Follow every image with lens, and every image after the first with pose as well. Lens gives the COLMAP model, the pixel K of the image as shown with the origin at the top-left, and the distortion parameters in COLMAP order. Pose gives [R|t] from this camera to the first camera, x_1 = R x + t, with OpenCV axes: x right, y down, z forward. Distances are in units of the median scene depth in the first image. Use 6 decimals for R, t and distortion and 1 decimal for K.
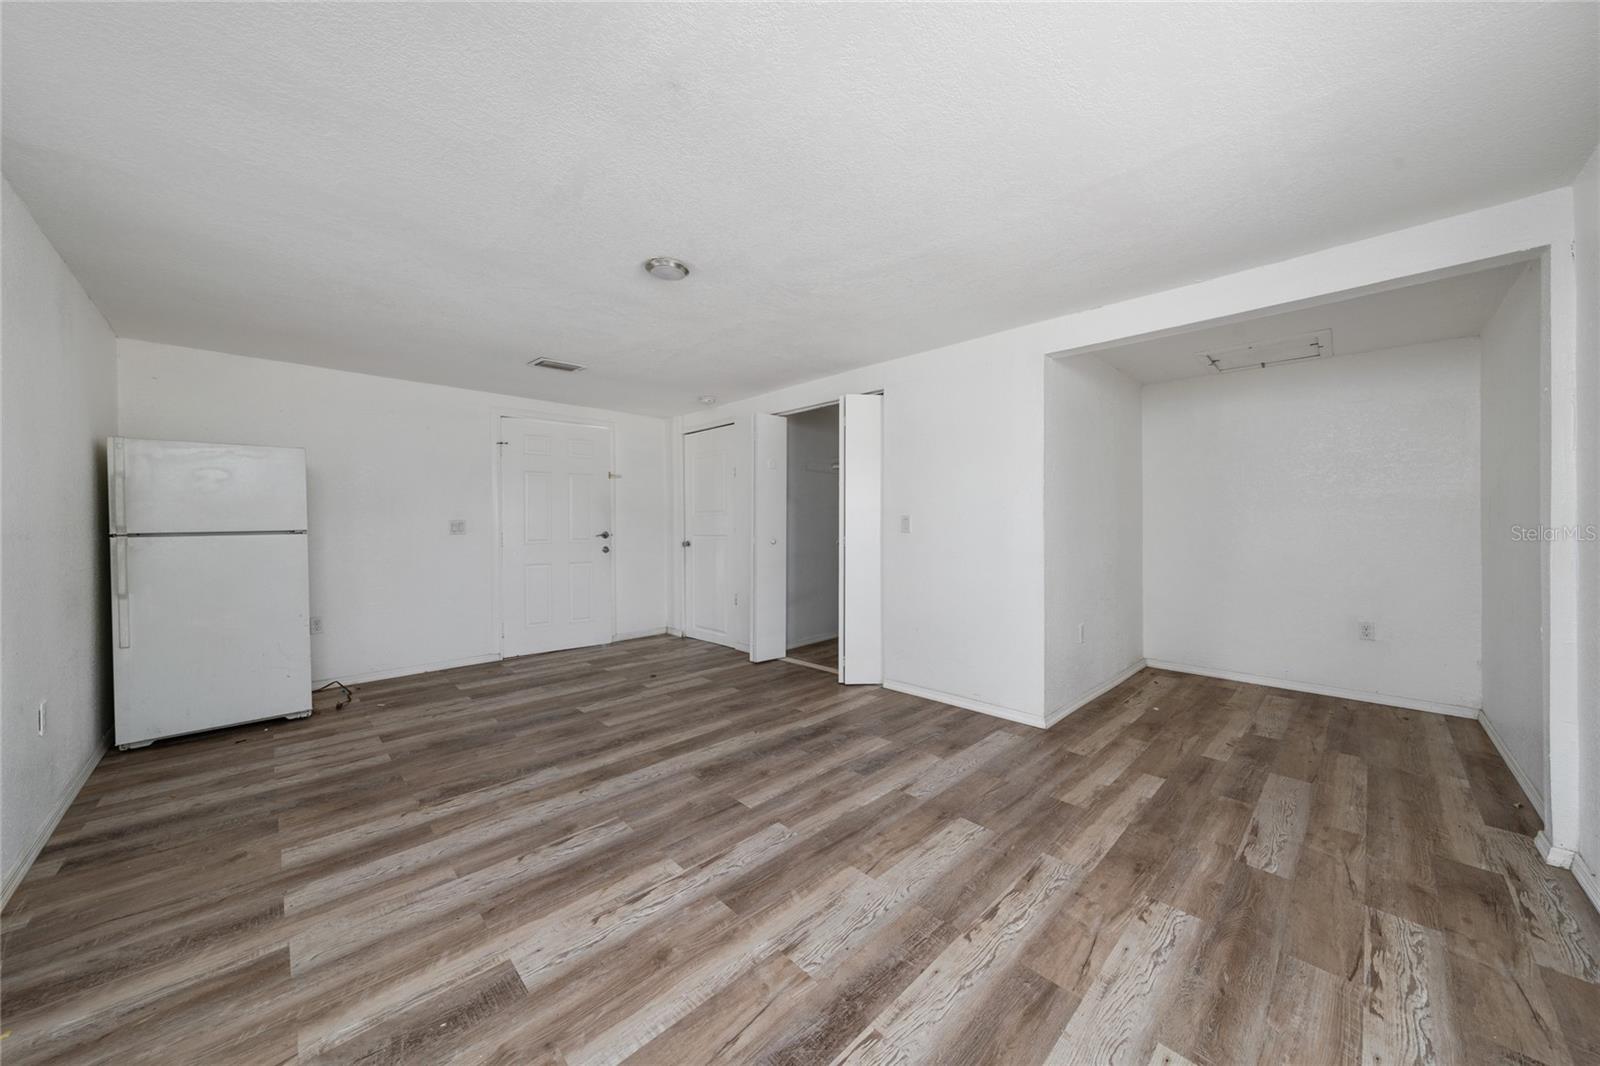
lens RADIAL K [[558.6, 0, 798.5], [0, 558.6, 527.3], [0, 0, 1]] dist [-0.002758, -0.000235]
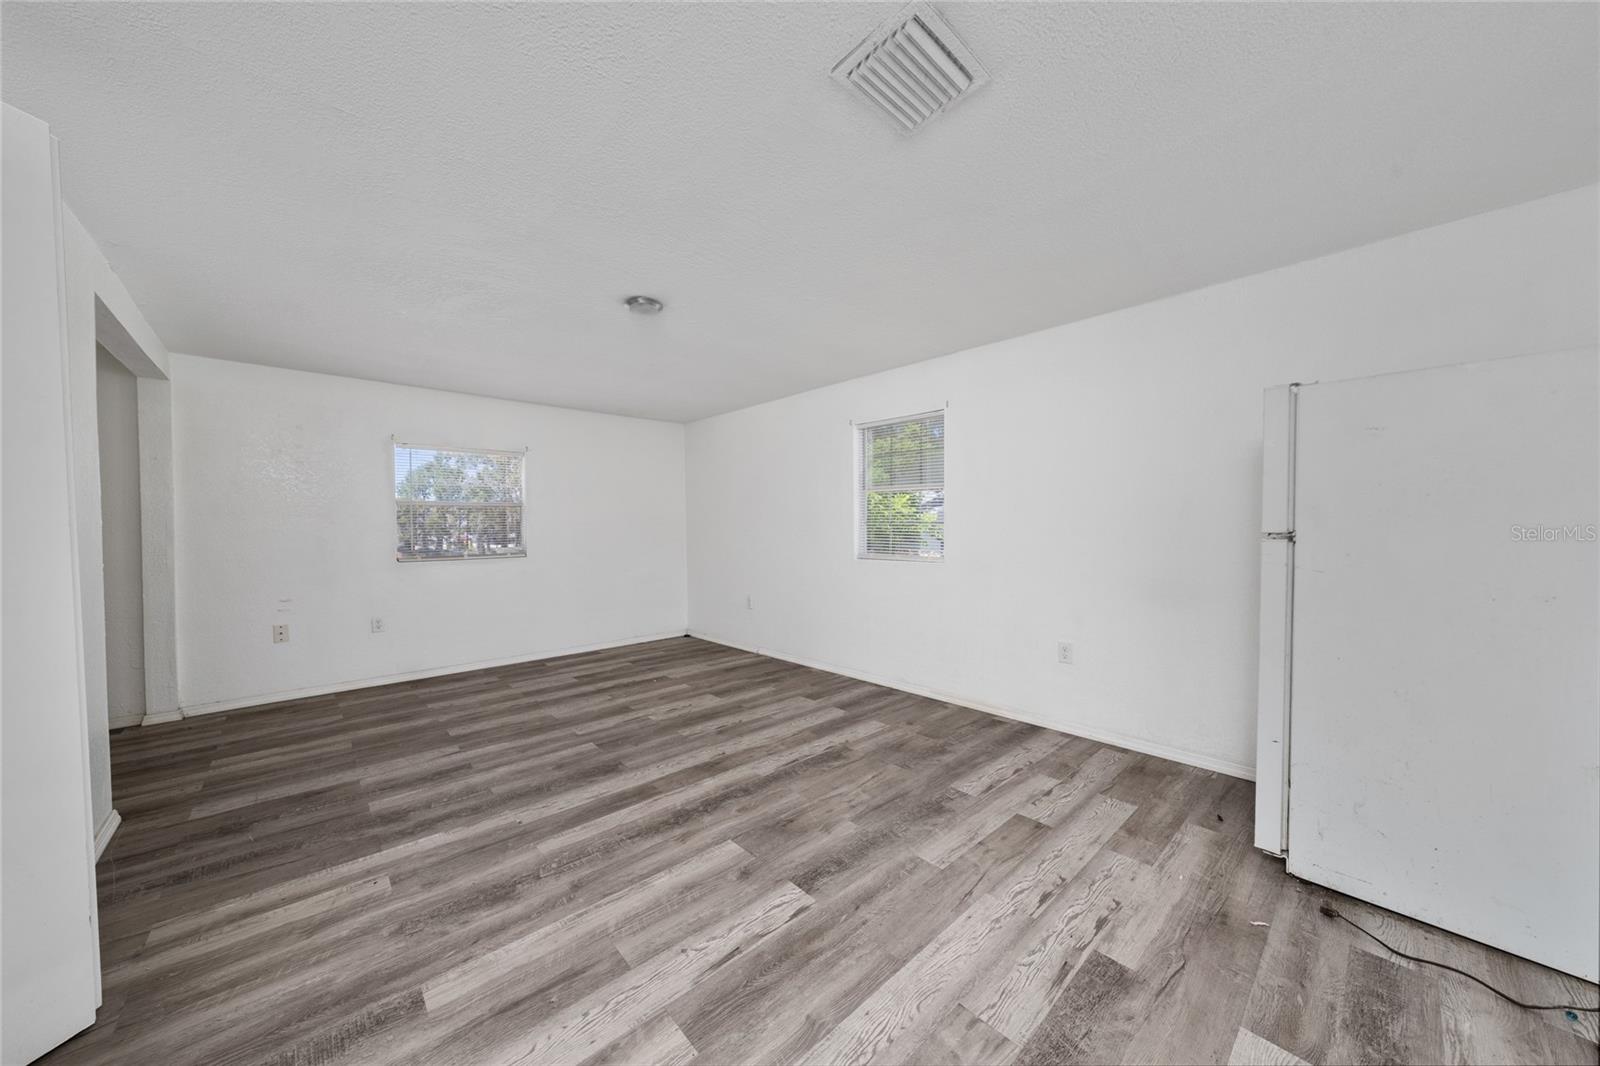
lens RADIAL K [[558.6, 0, 802.3], [0, 558.6, 533.3], [0, 0, 1]] dist [-0.002758, -0.000235]
pose [[-0.999740, 0.011906, 0.019451, -0.583572], [0.012307, 0.999712, 0.020599, -0.017759], [-0.019200, 0.020833, -0.999599, 2.170641]]
